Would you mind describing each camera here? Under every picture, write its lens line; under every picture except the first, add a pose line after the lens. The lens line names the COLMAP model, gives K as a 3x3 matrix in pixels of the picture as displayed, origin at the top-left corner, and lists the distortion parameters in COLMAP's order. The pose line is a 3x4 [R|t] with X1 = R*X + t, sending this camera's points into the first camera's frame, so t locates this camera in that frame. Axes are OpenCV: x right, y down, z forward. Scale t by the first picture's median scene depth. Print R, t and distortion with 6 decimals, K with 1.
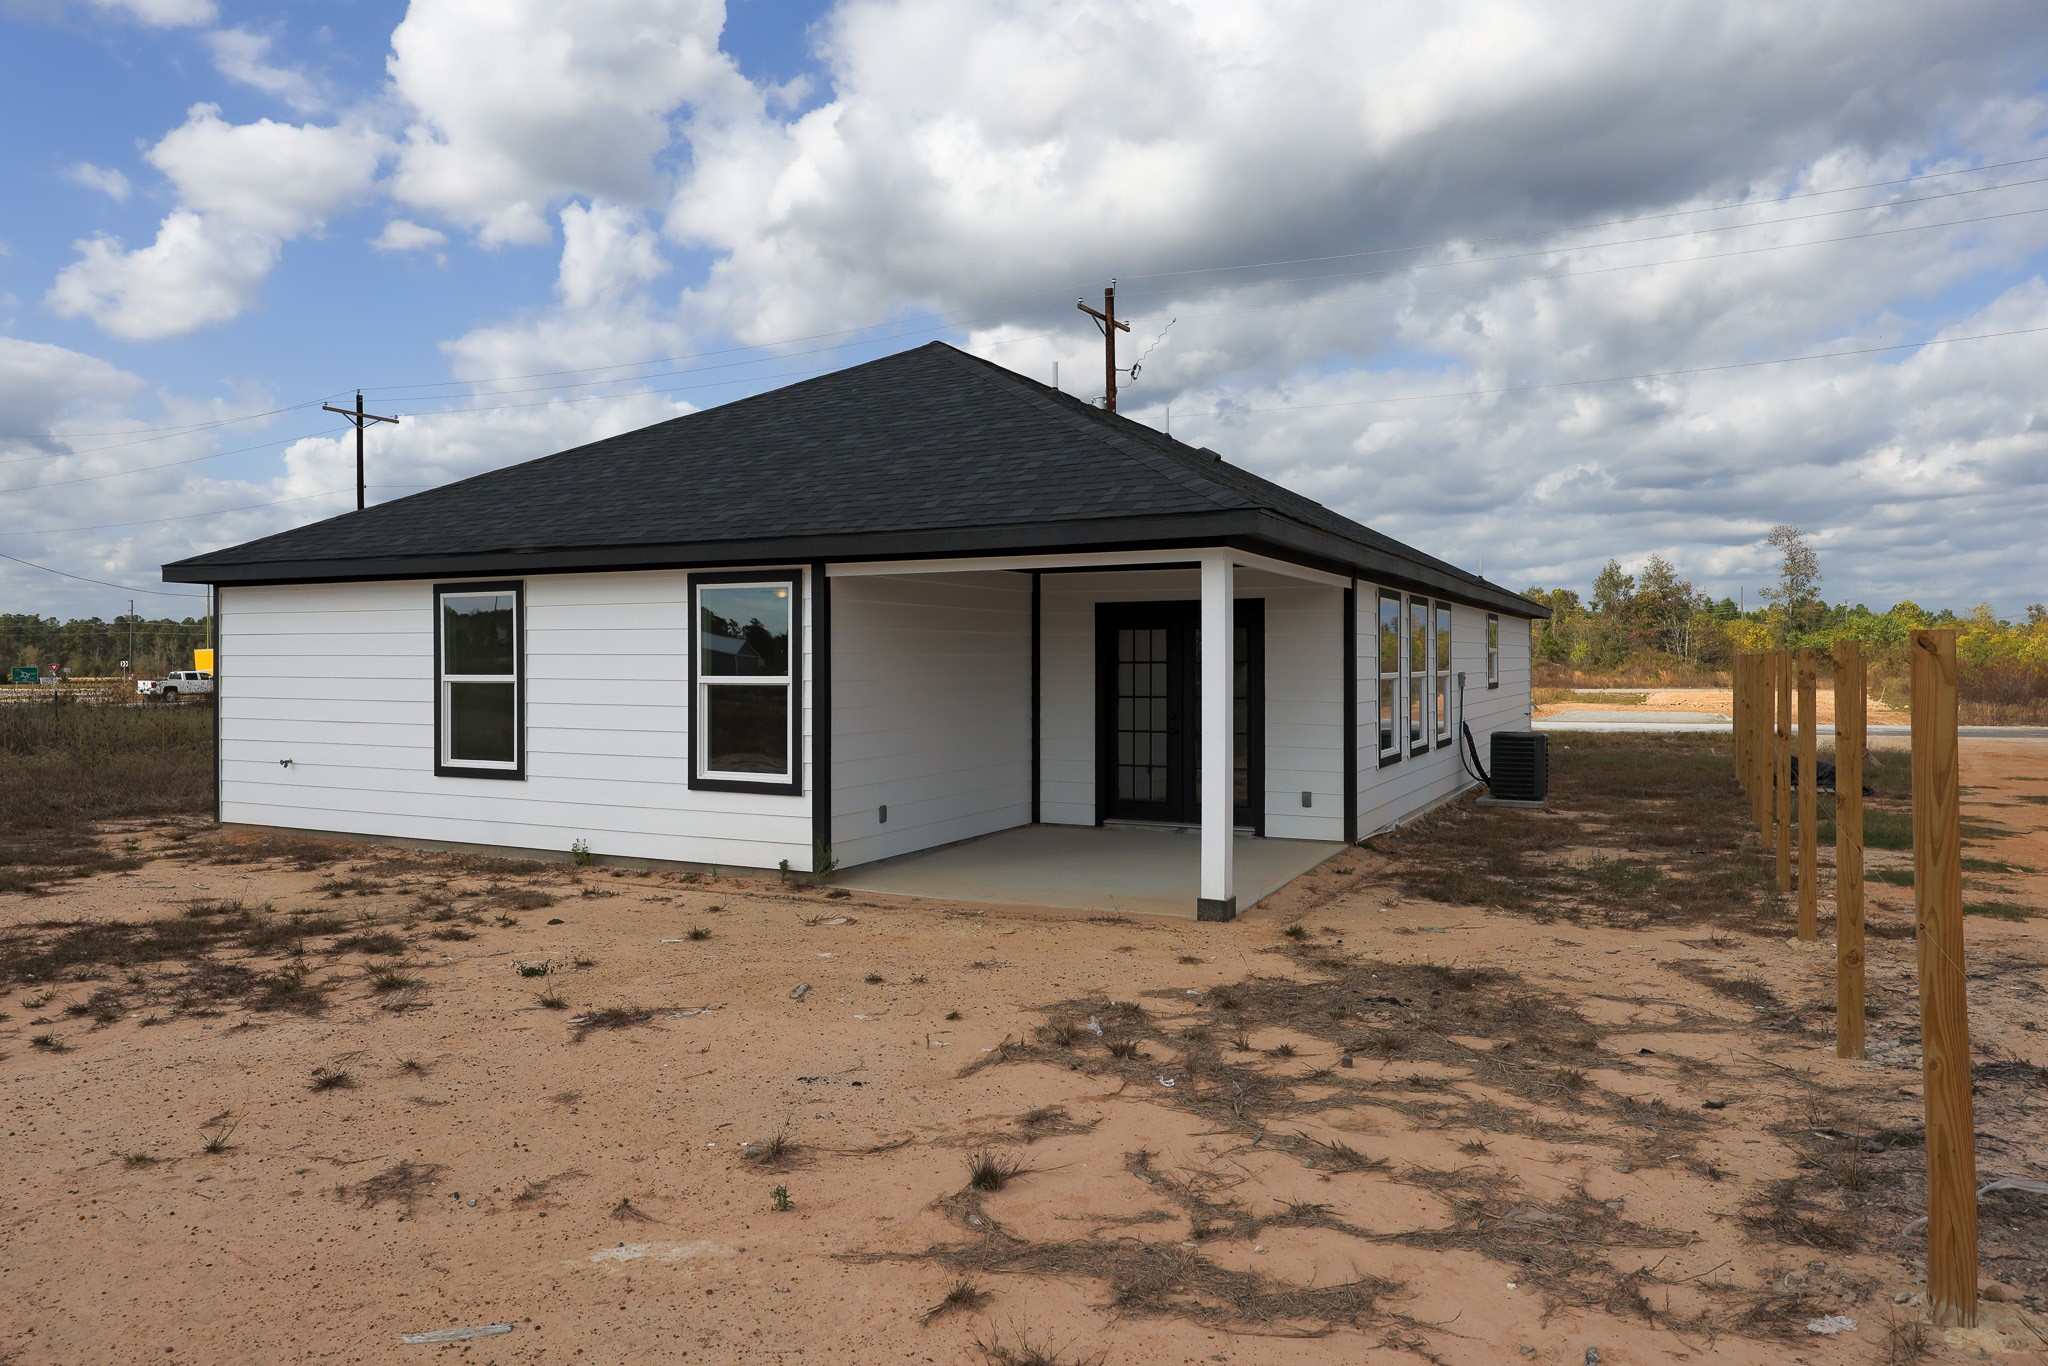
lens RADIAL K [[1302.6, 0, 1041.4], [0, 1302.6, 683.5], [0, 0, 1]] dist [-0.000925, -0.000480]
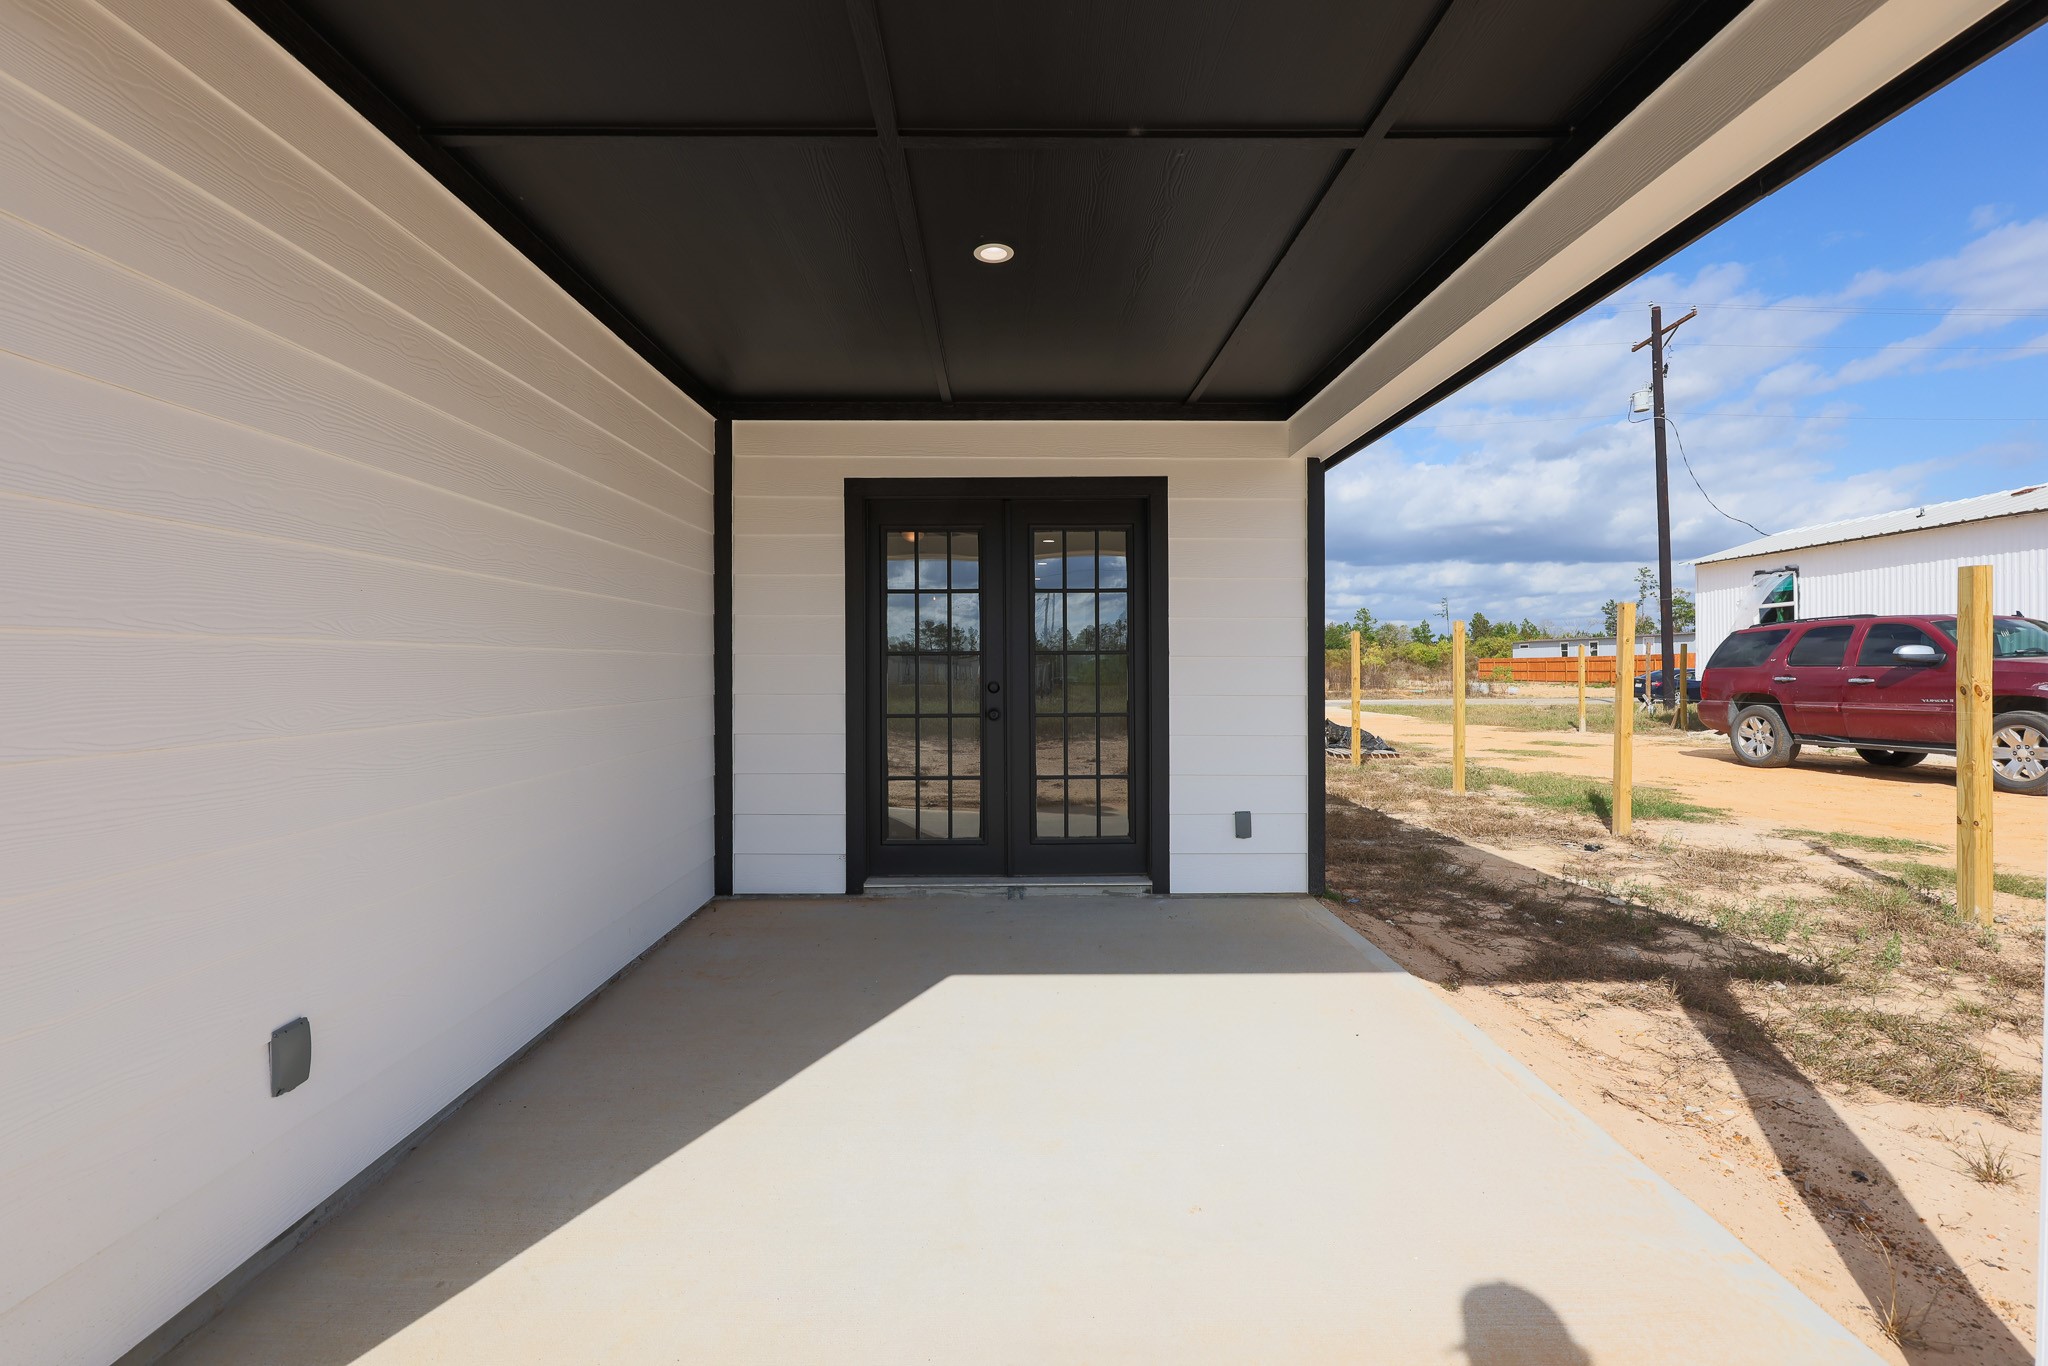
lens RADIAL K [[876.2, 0, 1020.2], [0, 876.2, 670.6], [0, 0, 1]] dist [-0.004110, 0.000246]
pose [[0.890169, -0.002241, 0.455626, -0.071794], [0.008049, 0.999909, -0.010807, 0.026676], [-0.455560, 0.013288, 0.890106, 0.787358]]
